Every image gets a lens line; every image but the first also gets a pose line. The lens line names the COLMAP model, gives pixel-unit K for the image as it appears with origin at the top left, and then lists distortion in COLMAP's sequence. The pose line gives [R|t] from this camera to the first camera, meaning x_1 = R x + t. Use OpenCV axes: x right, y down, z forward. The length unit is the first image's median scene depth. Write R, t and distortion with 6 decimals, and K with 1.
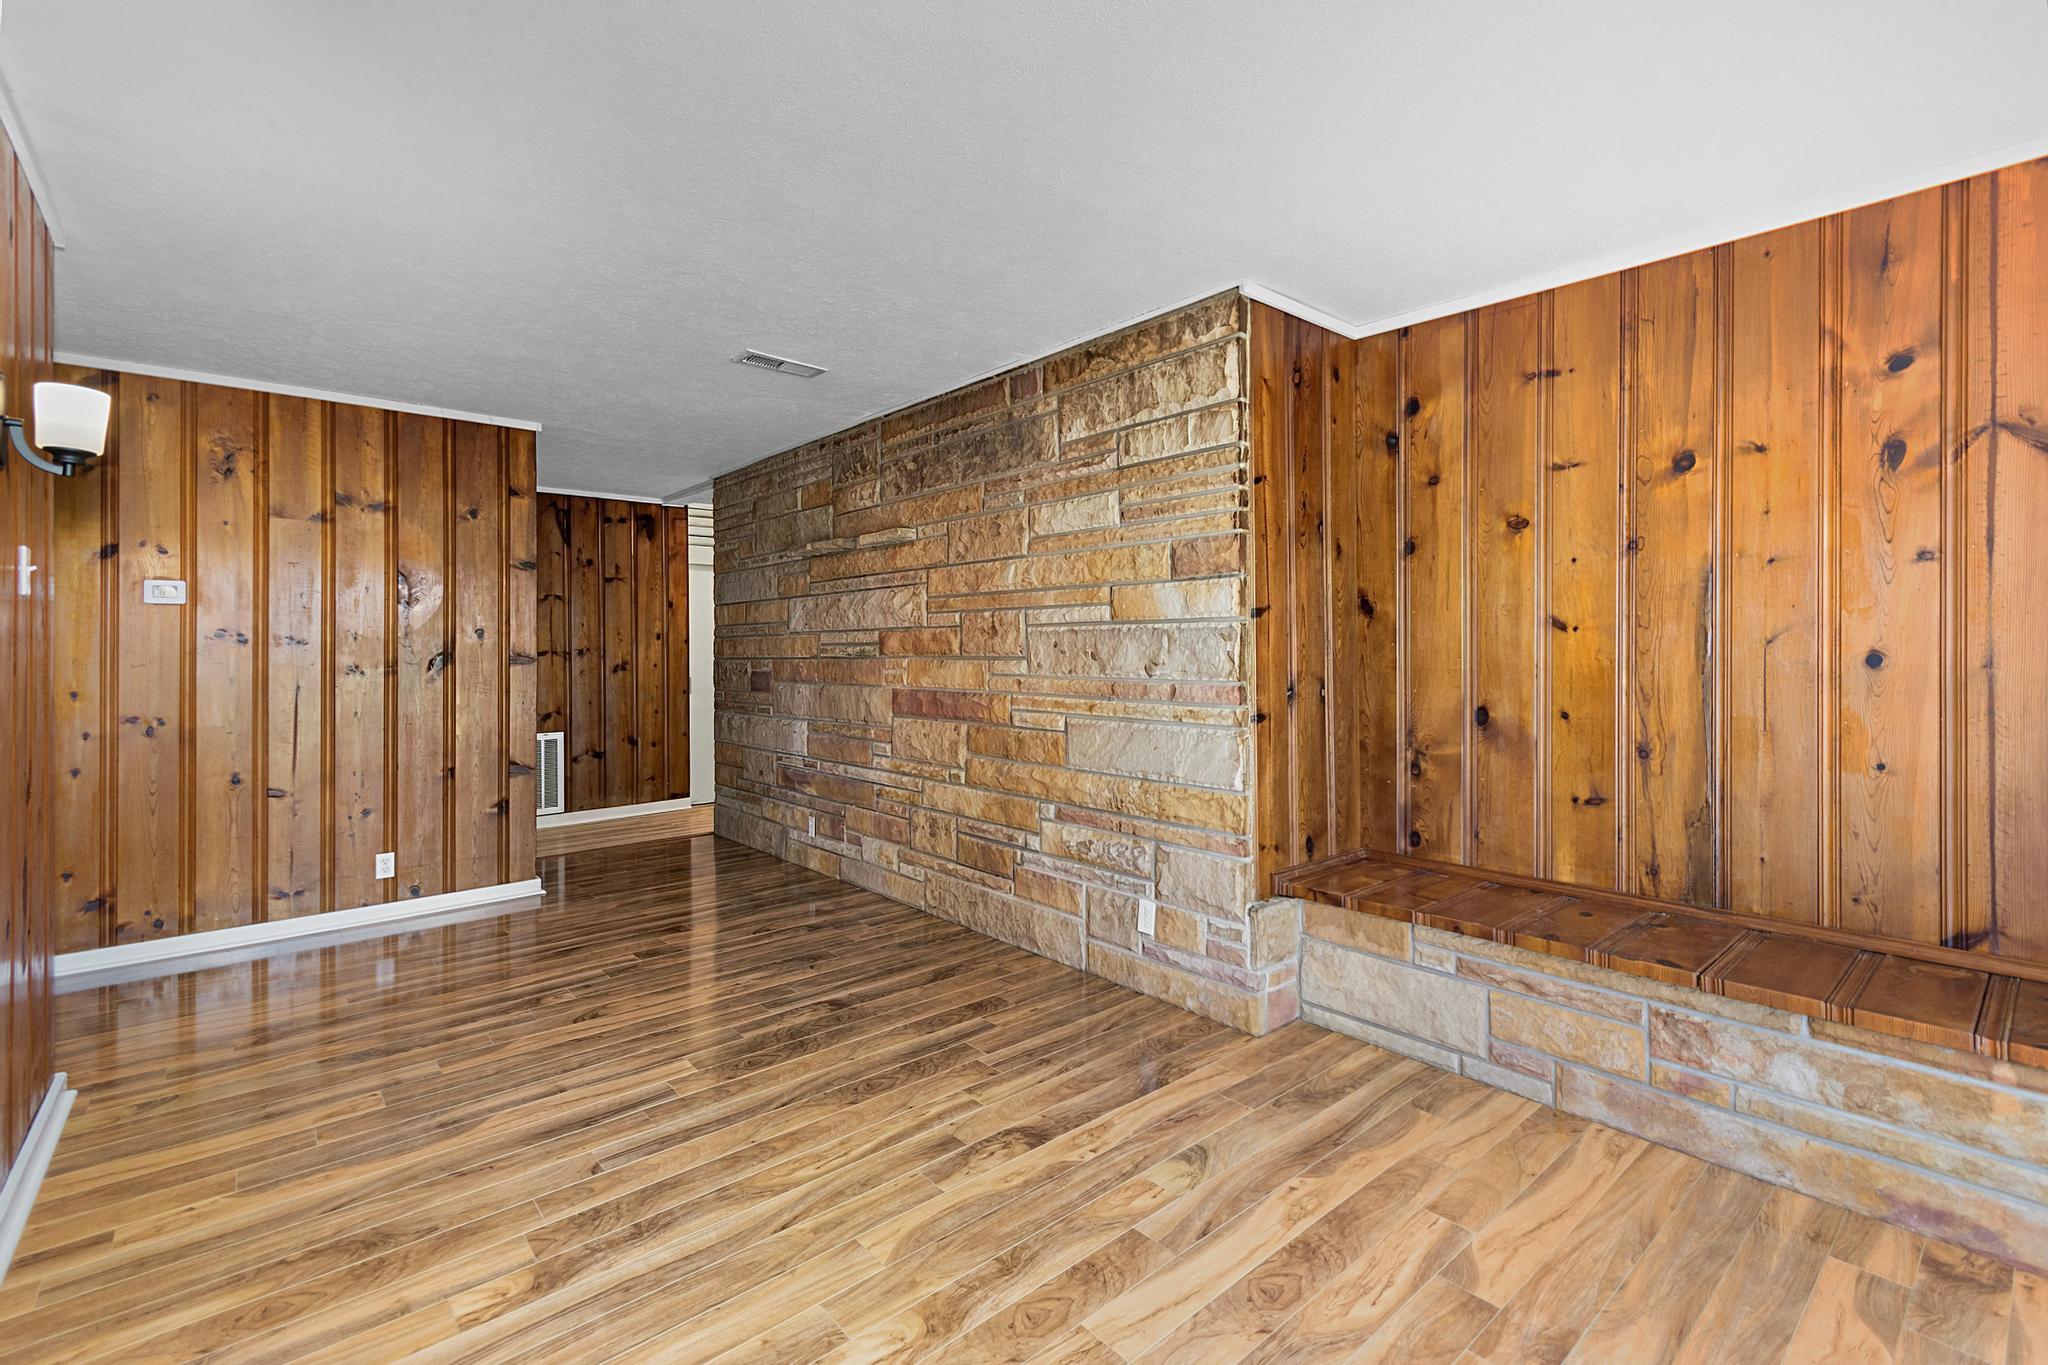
lens RADIAL K [[912.0, 0, 1033.0], [0, 912.0, 643.5], [0, 0, 1]] dist [0.005783, -0.000313]
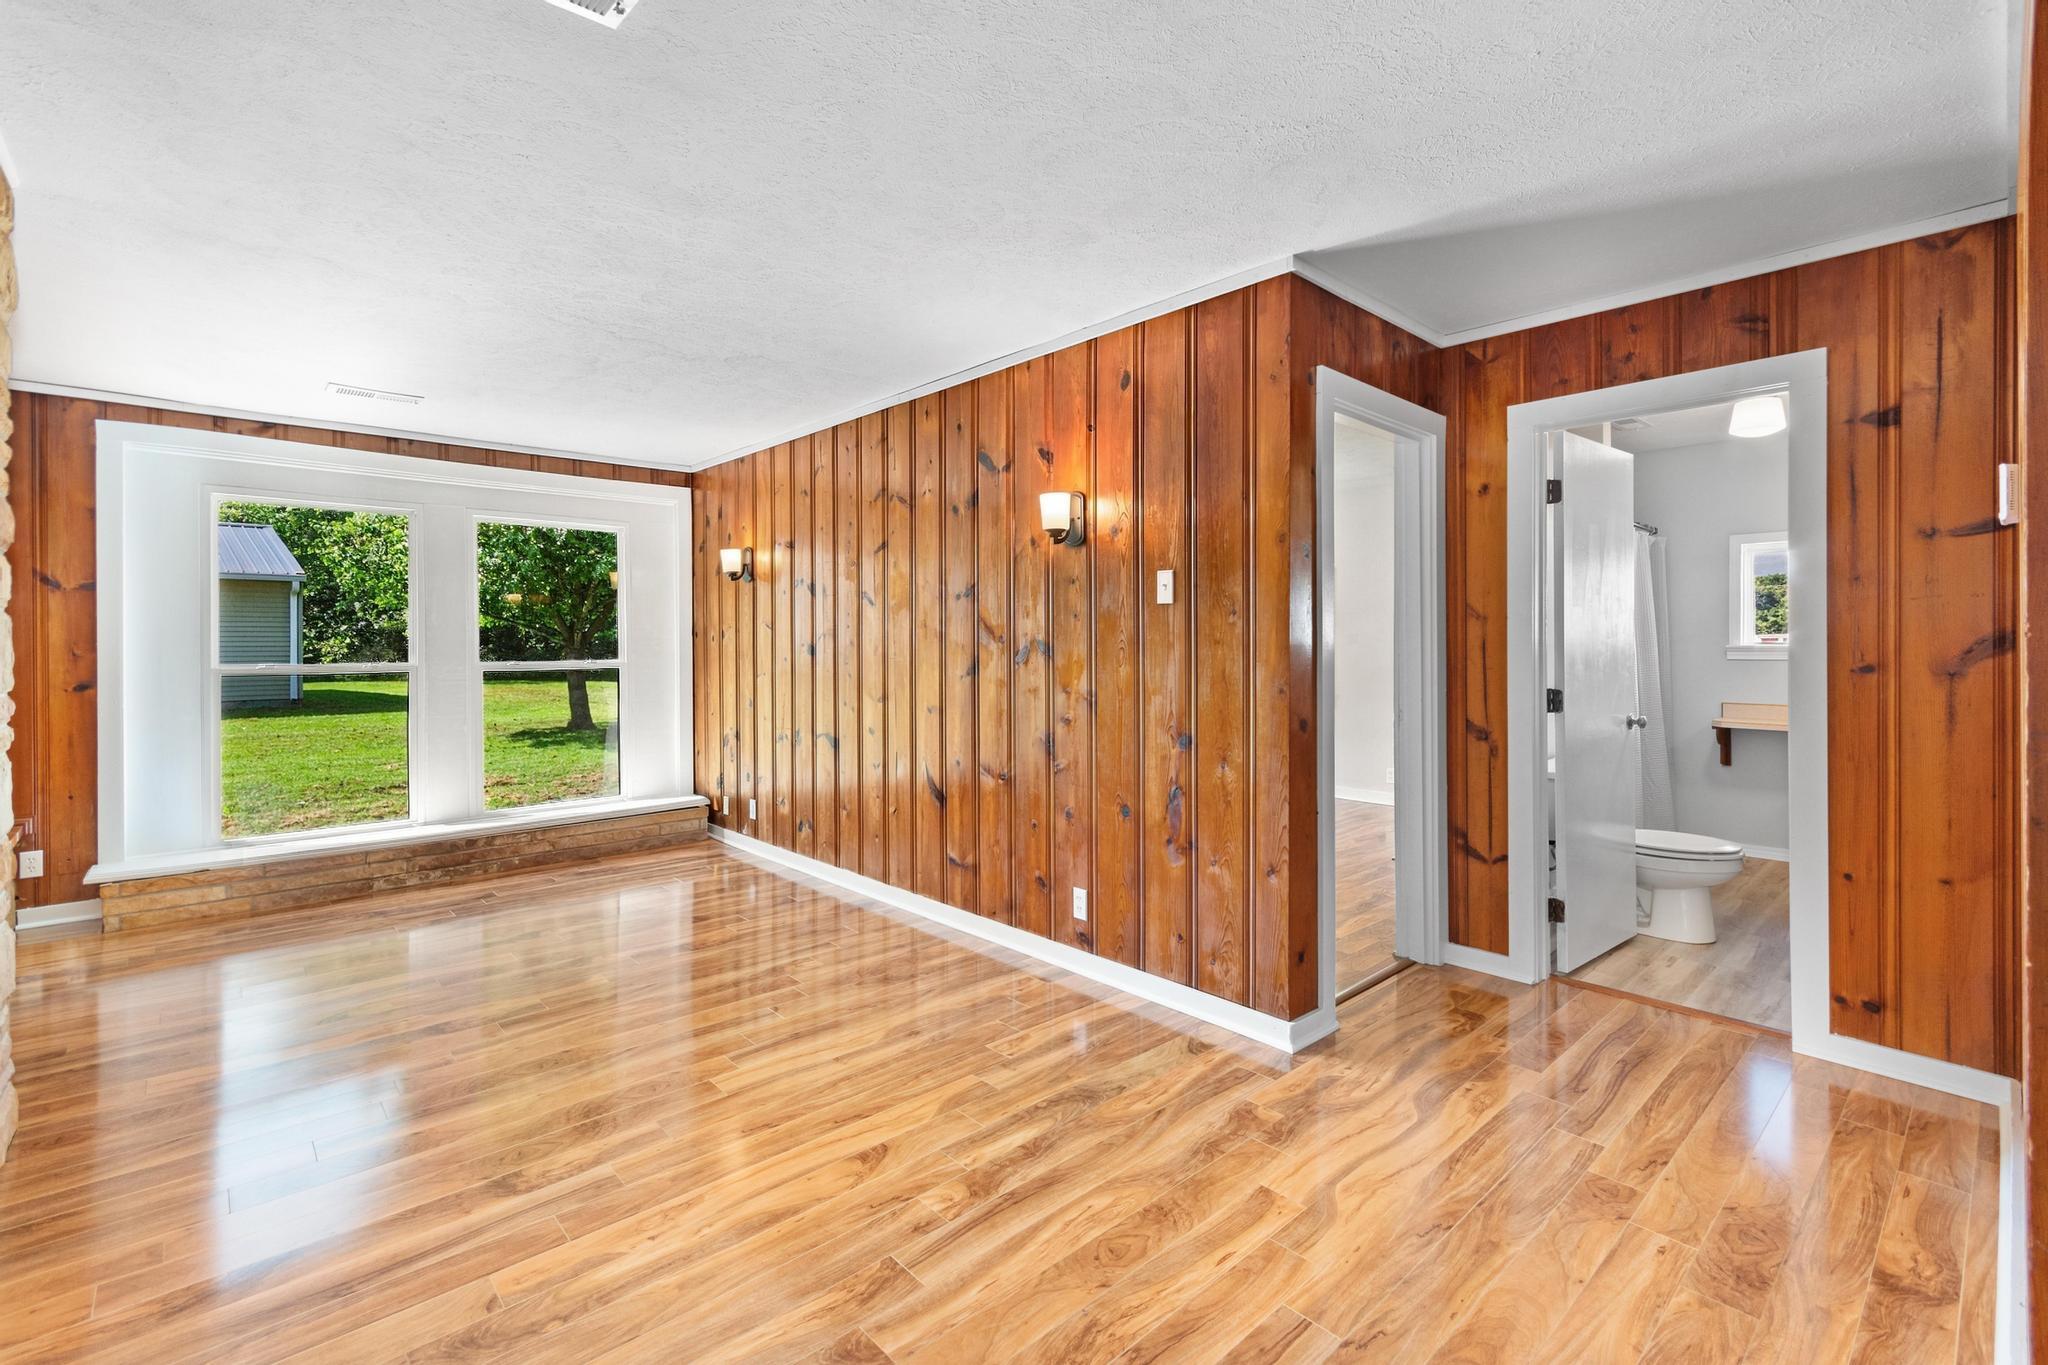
lens RADIAL K [[912.0, 0, 1033.0], [0, 912.0, 643.5], [0, 0, 1]] dist [0.005783, -0.000313]
pose [[-0.999628, 0.008914, -0.025776, -0.546265], [0.009195, 0.999900, -0.010779, 0.014971], [0.025677, -0.011012, -0.999610, 1.573291]]
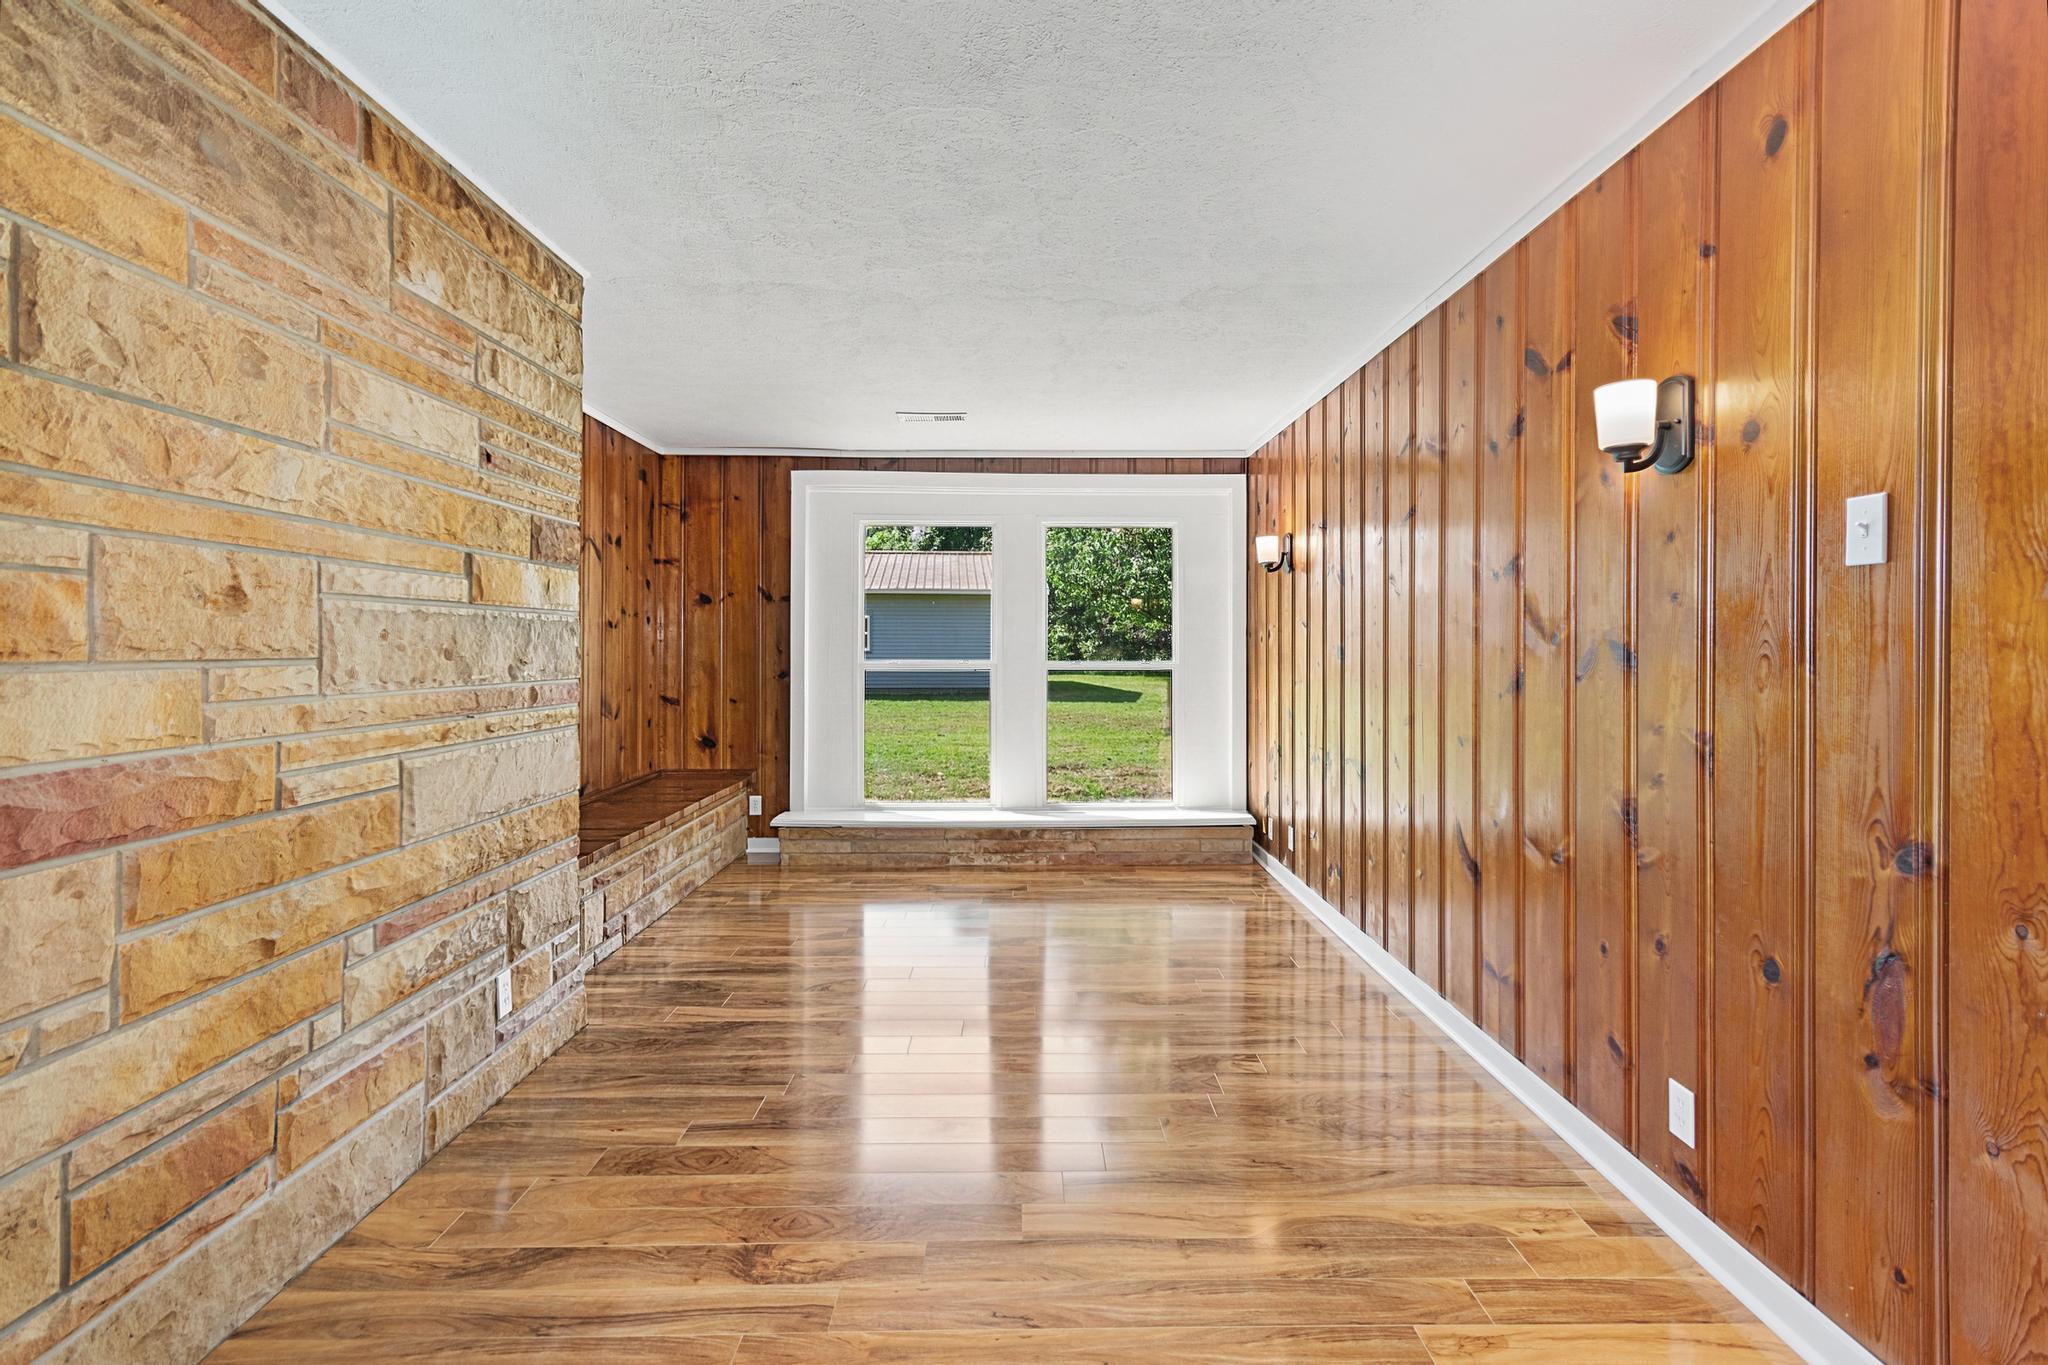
lens RADIAL K [[912.0, 0, 1033.0], [0, 912.0, 643.5], [0, 0, 1]] dist [0.005783, -0.000313]
pose [[-0.767035, 0.005205, 0.641585, -0.681063], [-0.005845, 0.999869, -0.015099, 0.013984], [-0.641579, -0.015331, -0.766904, 1.252553]]
